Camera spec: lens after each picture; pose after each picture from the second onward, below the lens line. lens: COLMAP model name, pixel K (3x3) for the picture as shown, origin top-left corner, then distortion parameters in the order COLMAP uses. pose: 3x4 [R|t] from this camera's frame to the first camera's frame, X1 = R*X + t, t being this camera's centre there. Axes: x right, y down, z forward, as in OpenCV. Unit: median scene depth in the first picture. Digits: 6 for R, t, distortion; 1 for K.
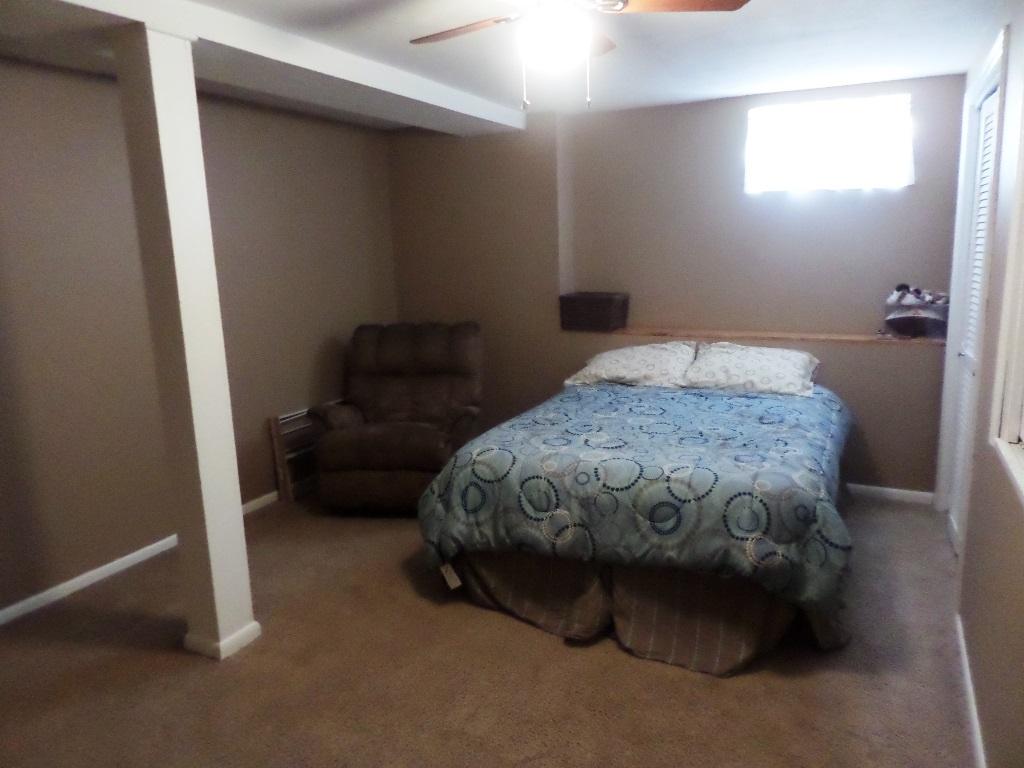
lens RADIAL K [[733.4, 0, 511.8], [0, 733.4, 383.4], [0, 0, 1]] dist [-0.008833, 0.000104]
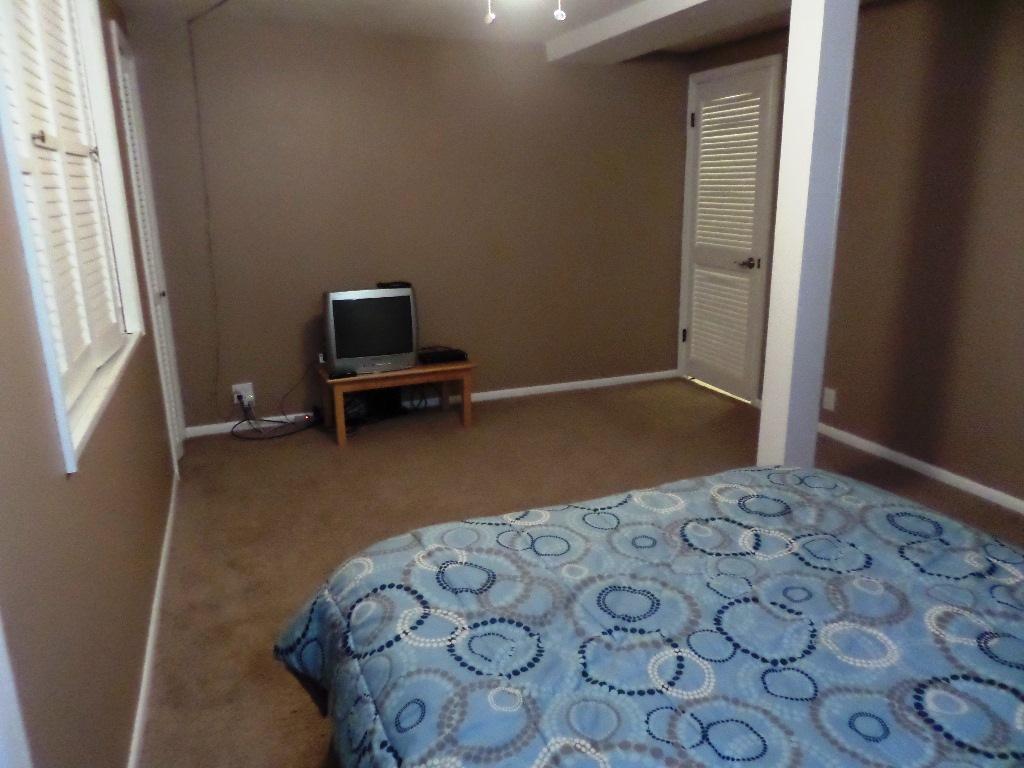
lens RADIAL K [[733.4, 0, 512.3], [0, 733.4, 383.2], [0, 0, 1]] dist [-0.008833, 0.000104]
pose [[-0.672180, 0.230004, -0.703755, 0.583282], [-0.111943, 0.908024, 0.403685, -0.221488], [0.731876, 0.350130, -0.584608, 1.153591]]
